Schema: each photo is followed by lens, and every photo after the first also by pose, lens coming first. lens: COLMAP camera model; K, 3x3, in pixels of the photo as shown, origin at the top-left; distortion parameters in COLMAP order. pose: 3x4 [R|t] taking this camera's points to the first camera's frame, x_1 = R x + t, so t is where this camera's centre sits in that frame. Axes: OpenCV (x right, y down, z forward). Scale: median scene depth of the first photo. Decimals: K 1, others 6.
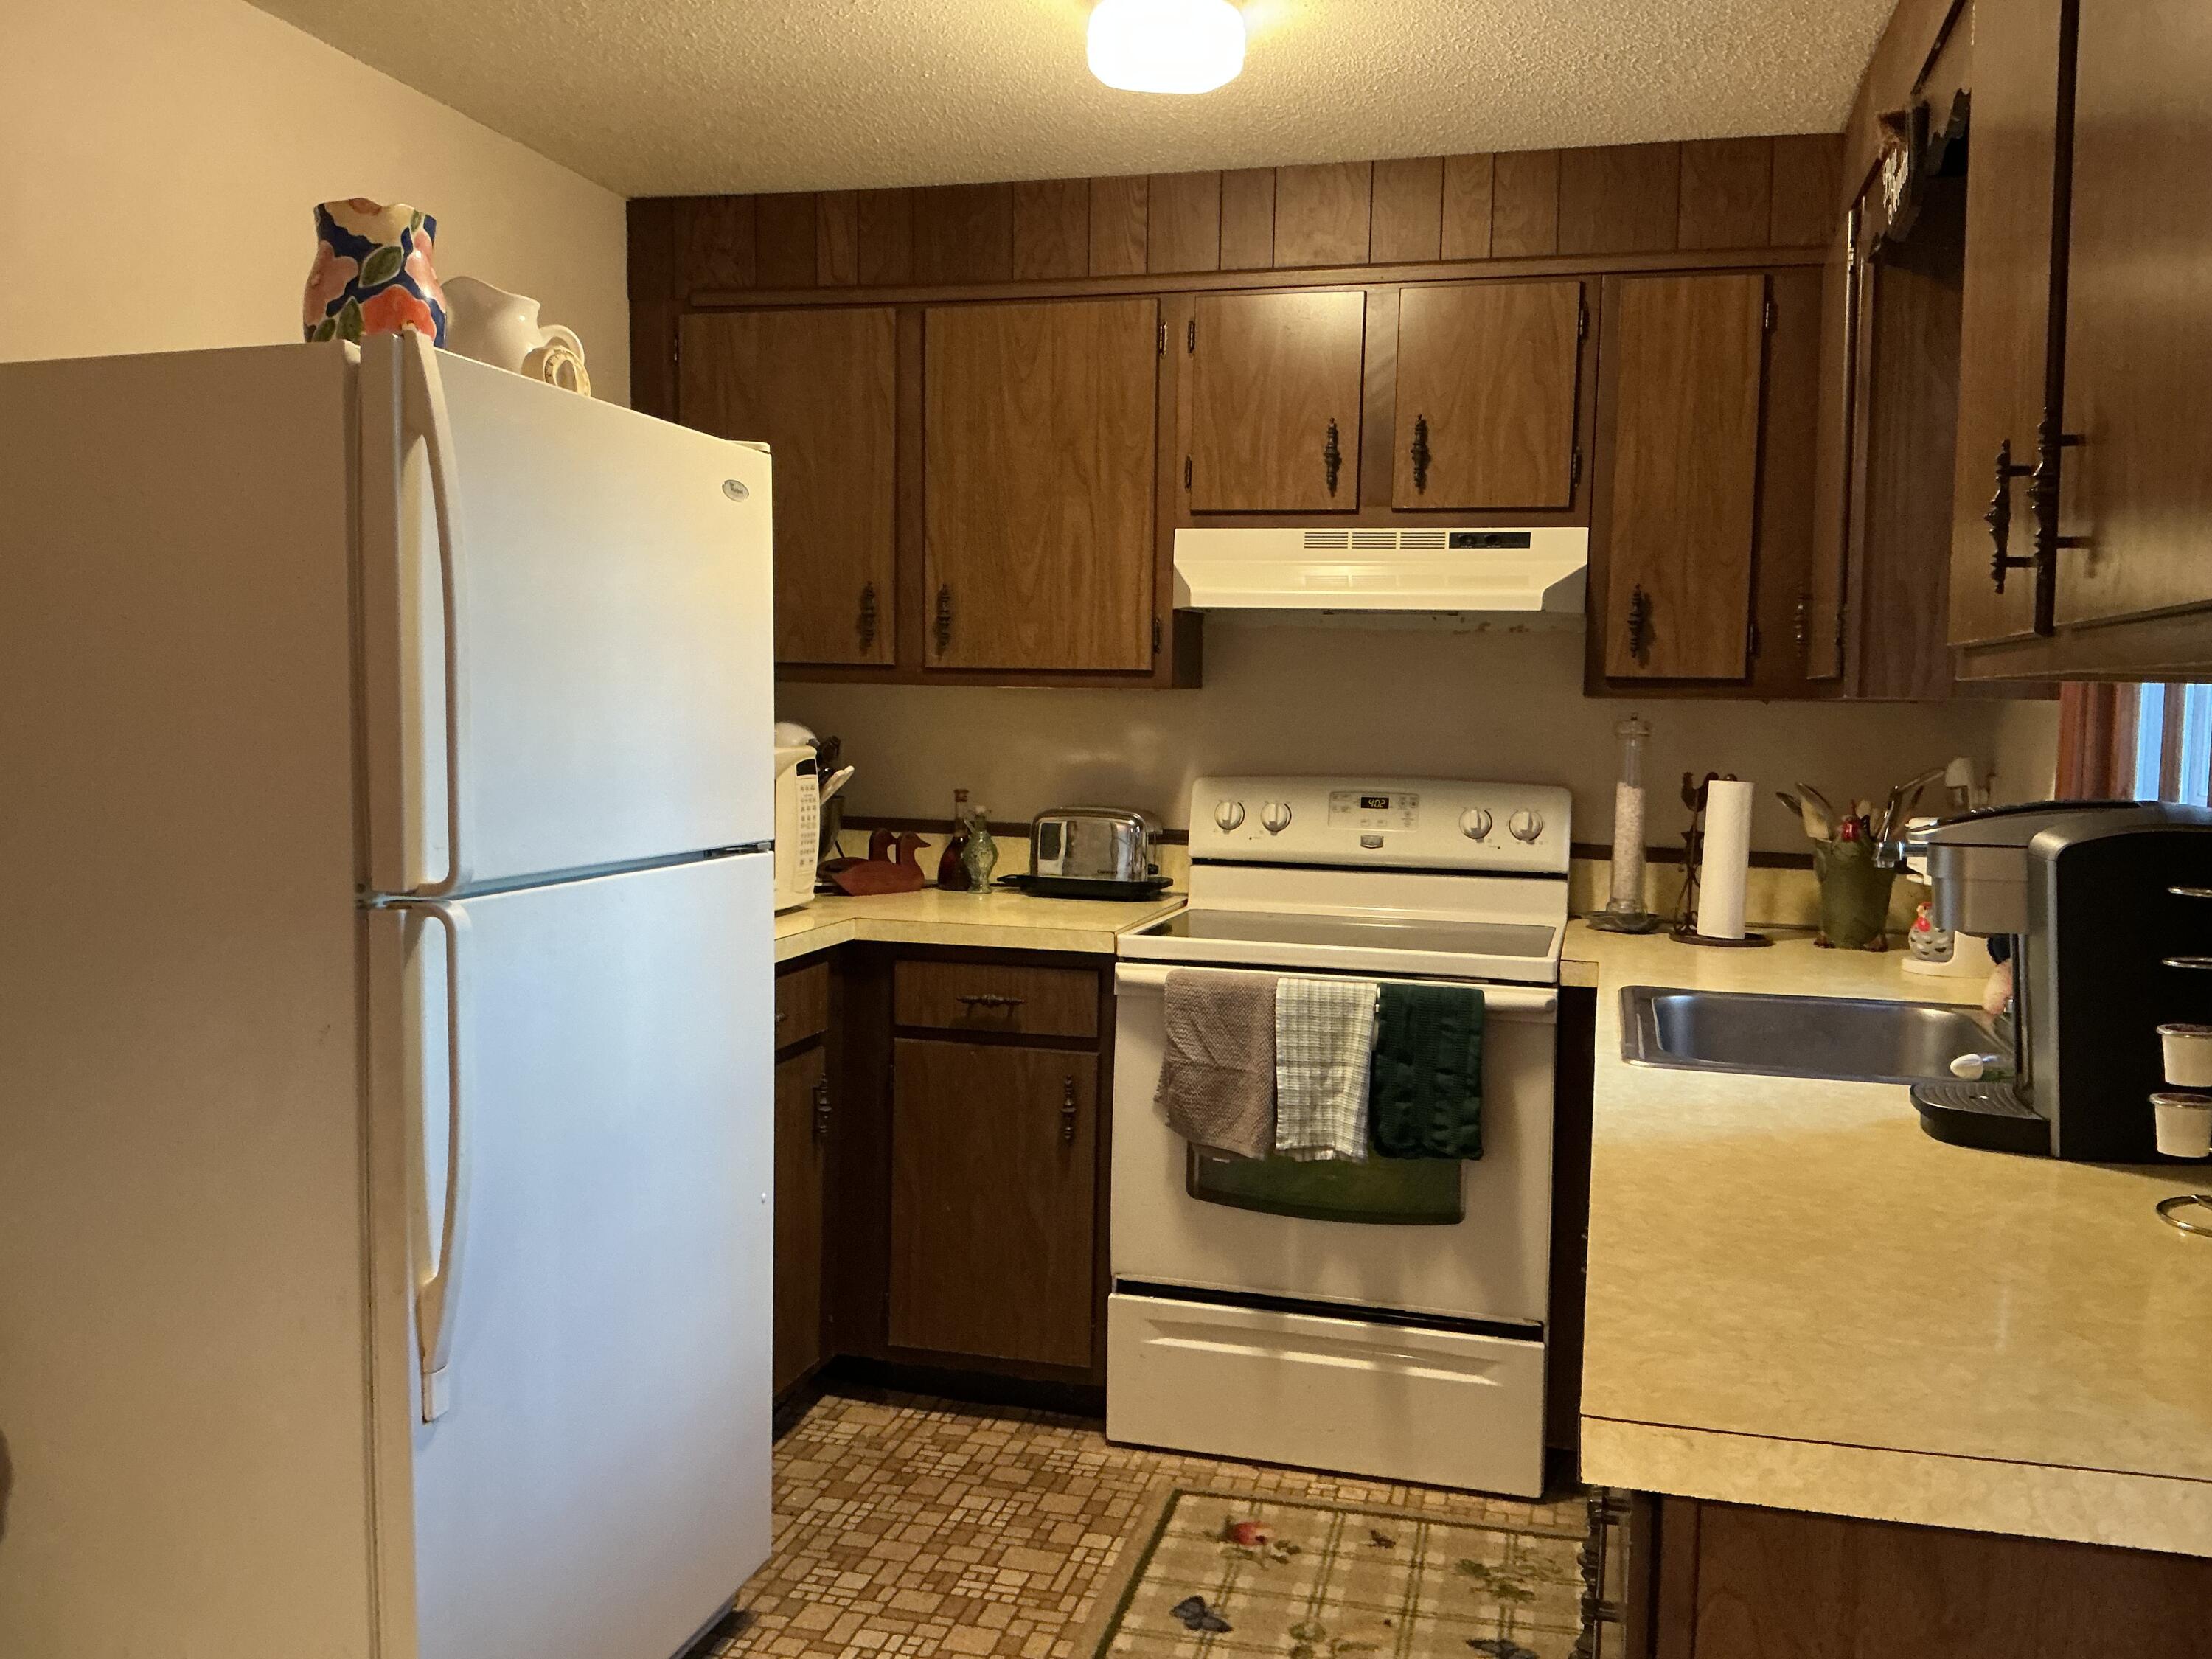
lens RADIAL K [[1837.8, 0, 1025.0], [0, 1837.8, 822.6], [0, 0, 1]] dist [0.199947, -0.385958]
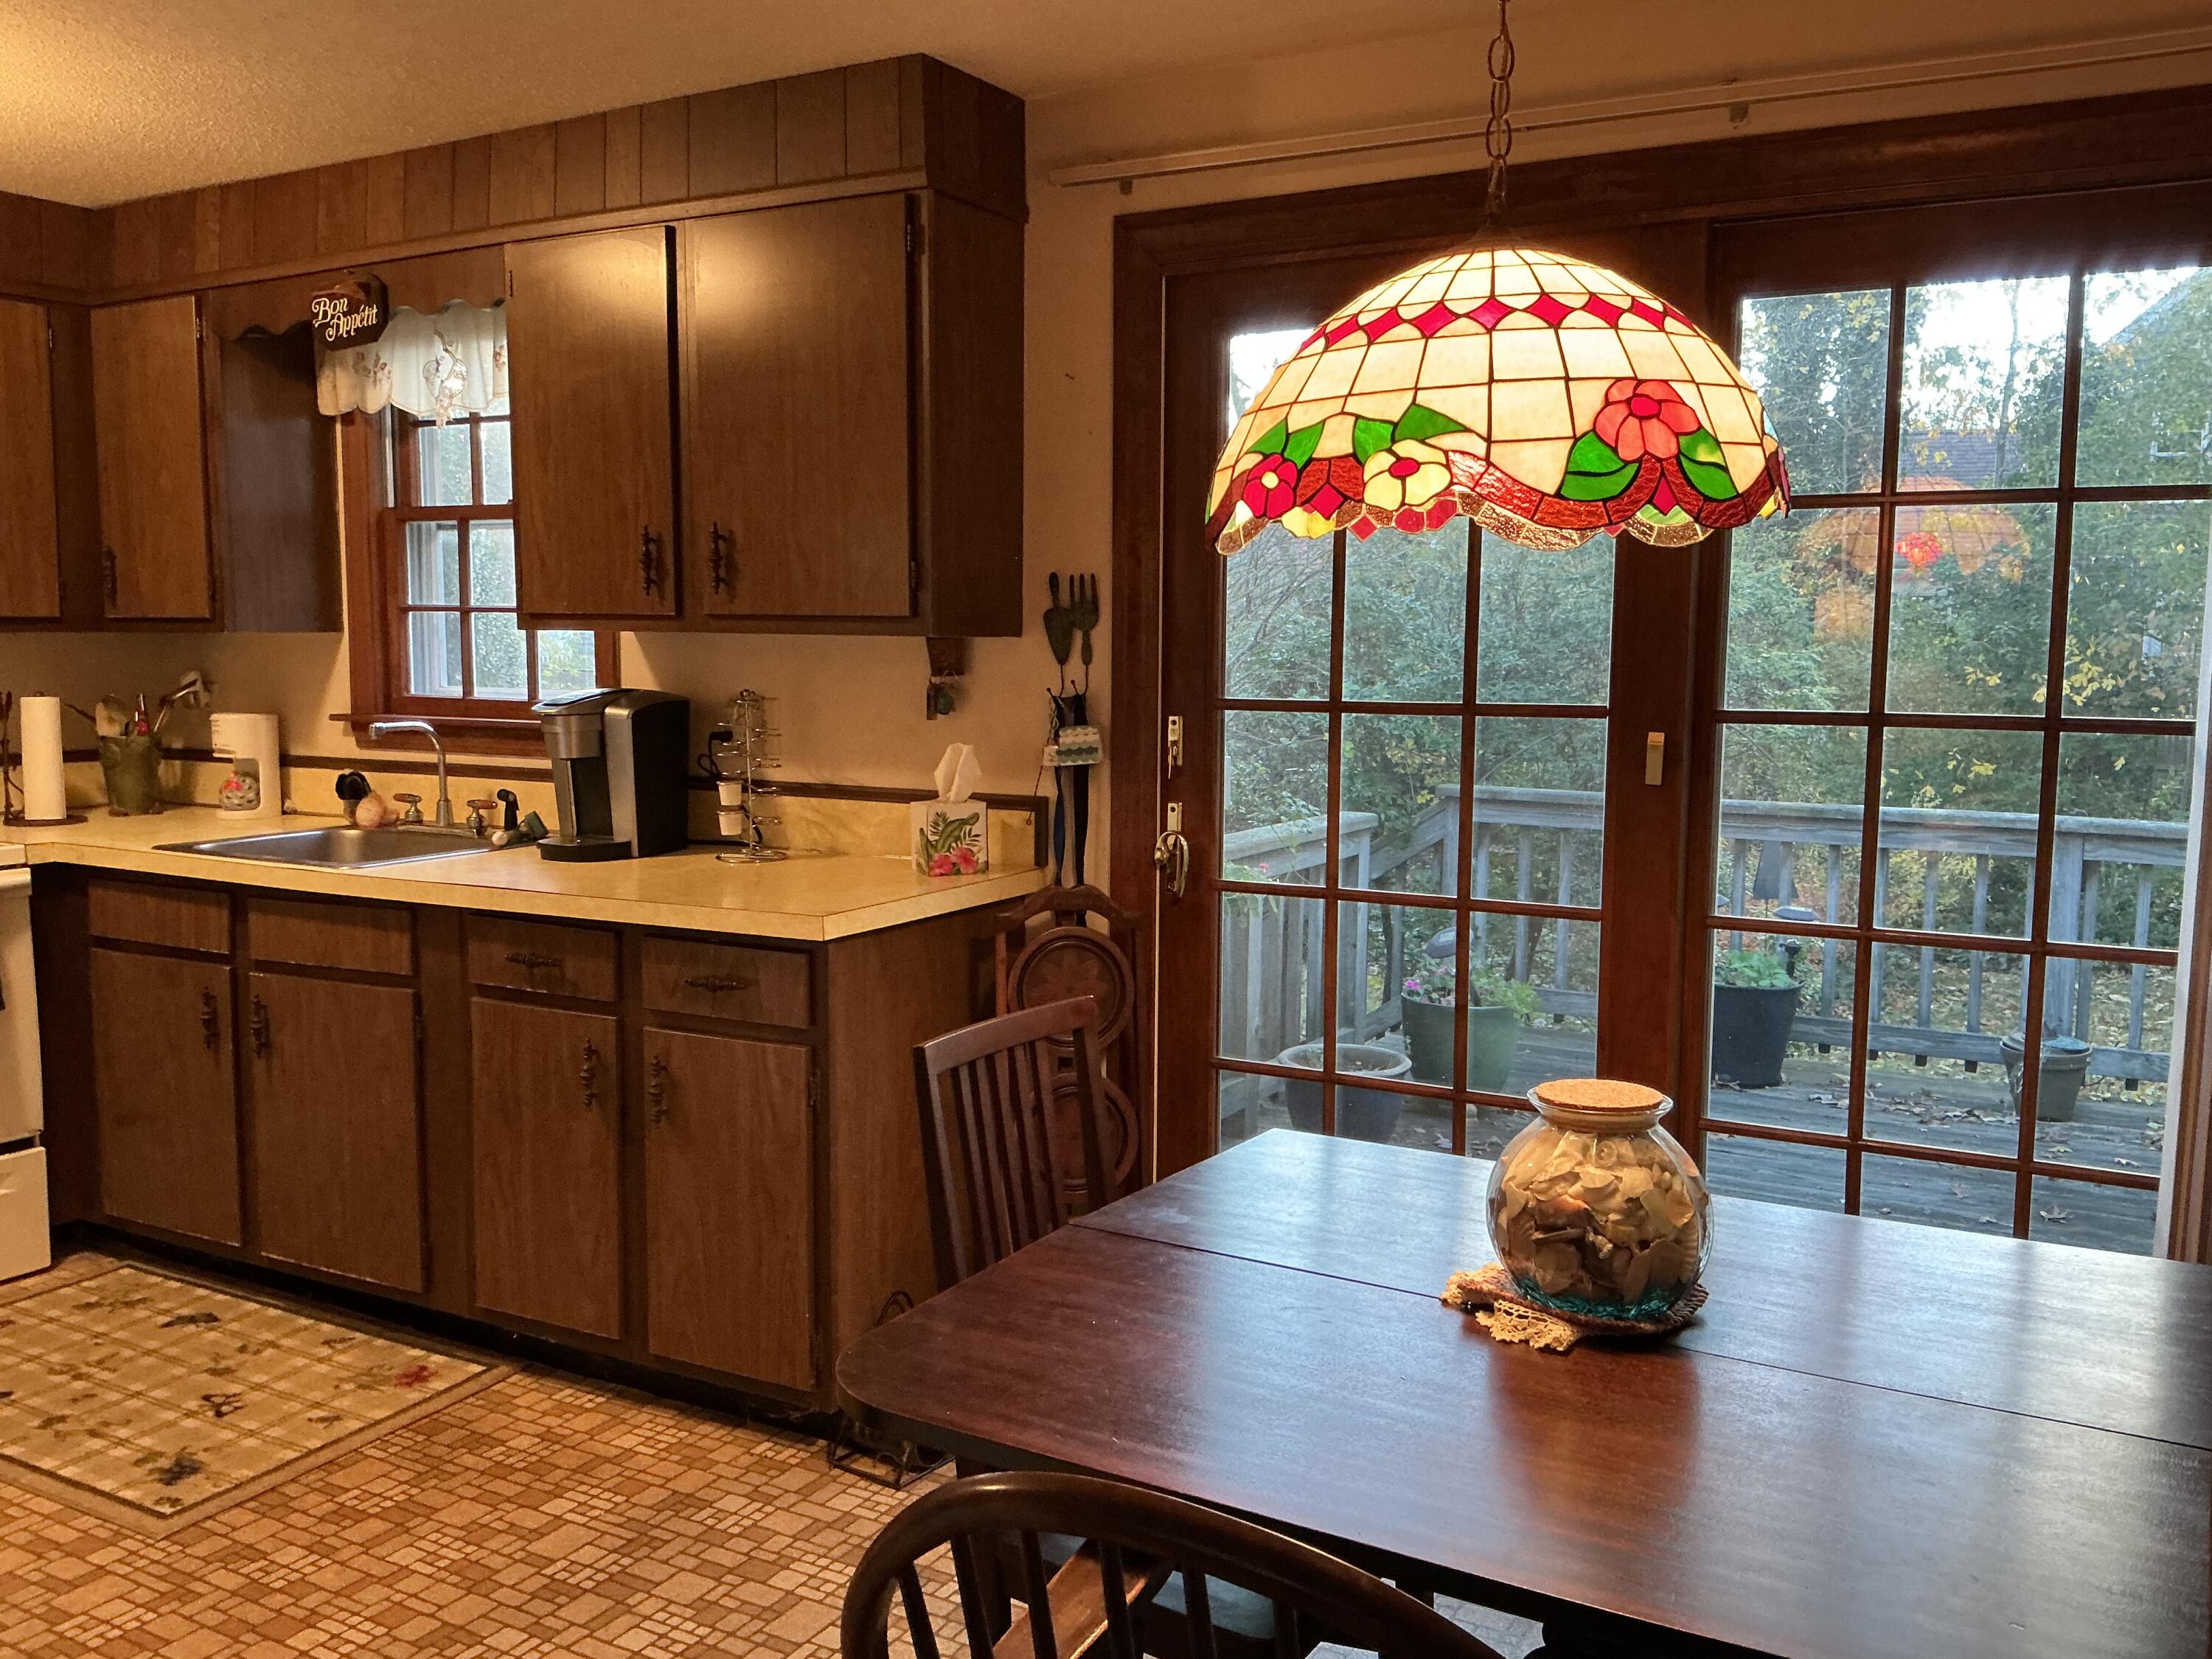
lens RADIAL K [[1833.2, 0, 1106.0], [0, 1833.2, 829.5], [0, 0, 1]] dist [0.135818, -0.288030]
pose [[0.271152, -0.123534, 0.954576, -0.649237], [0.067619, 0.991724, 0.109134, -0.021803], [-0.960158, 0.034955, 0.277262, -0.041997]]
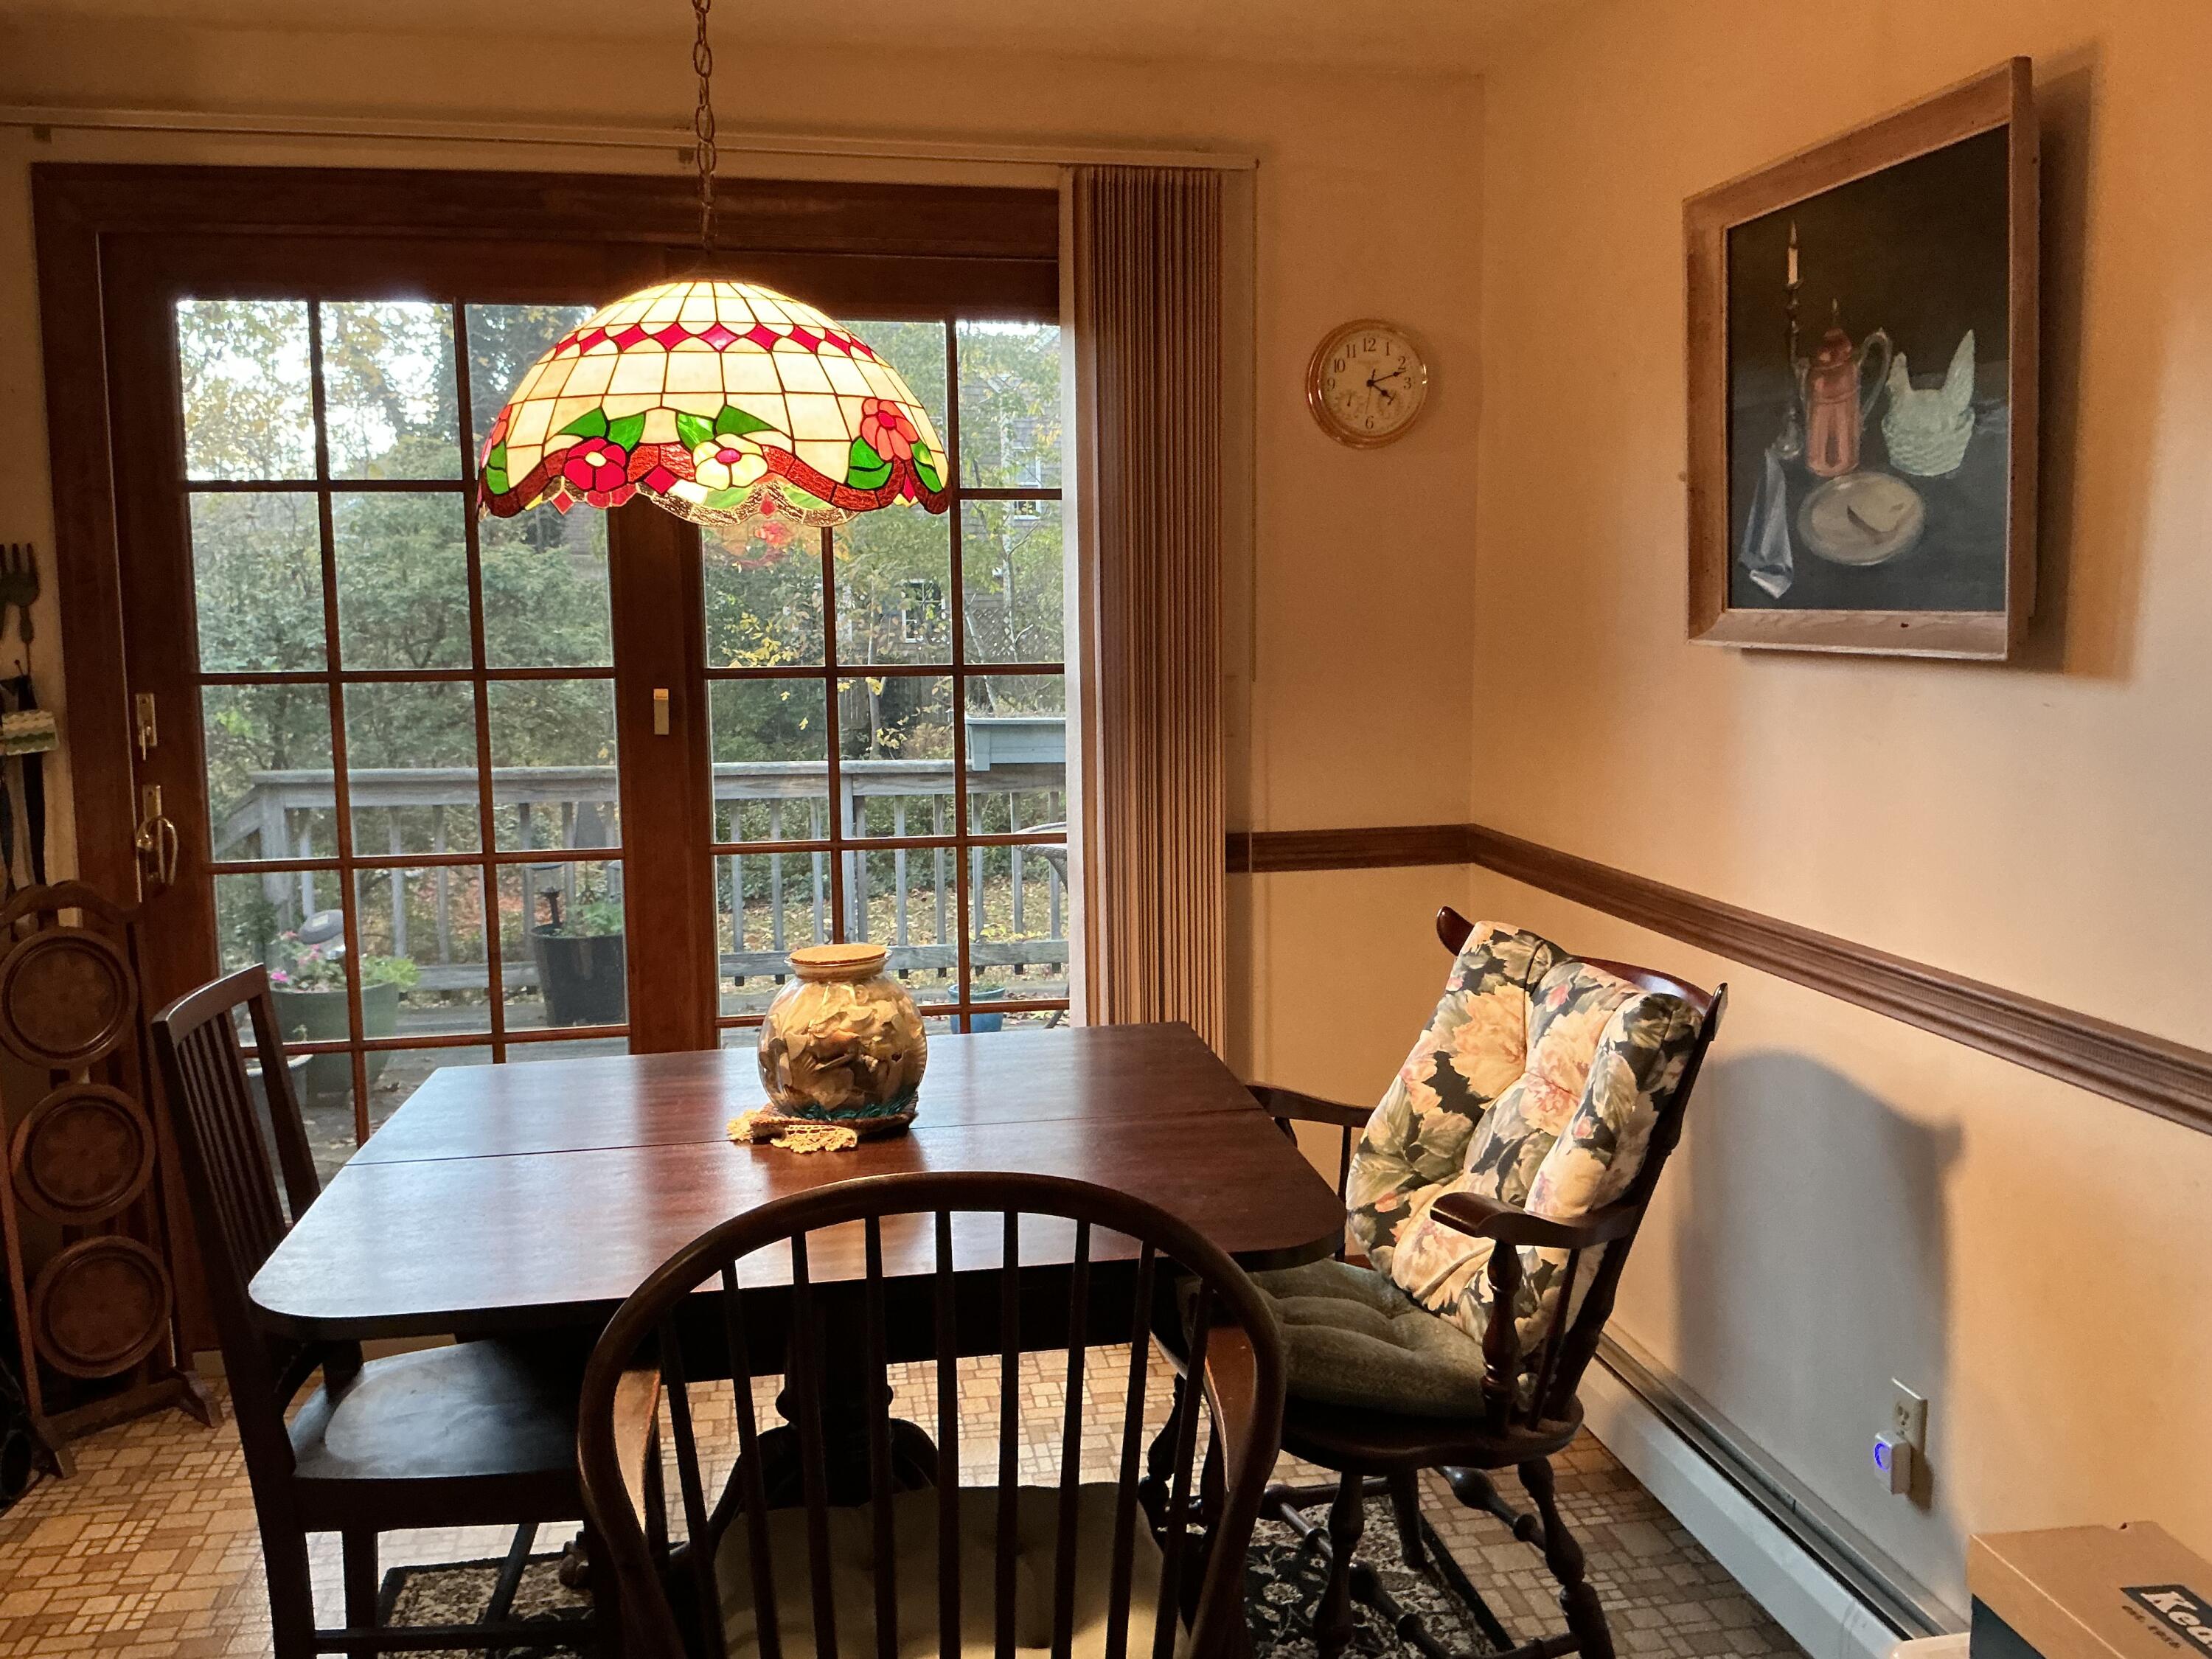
lens RADIAL K [[1879.0, 0, 1106.0], [0, 1879.0, 829.5], [0, 0, 1]] dist [0.146740, -0.297427]
pose [[-0.425882, -0.119009, 0.896918, -0.765581], [0.064508, 0.984795, 0.161300, -0.028862], [-0.902476, 0.126553, -0.411729, 0.153120]]
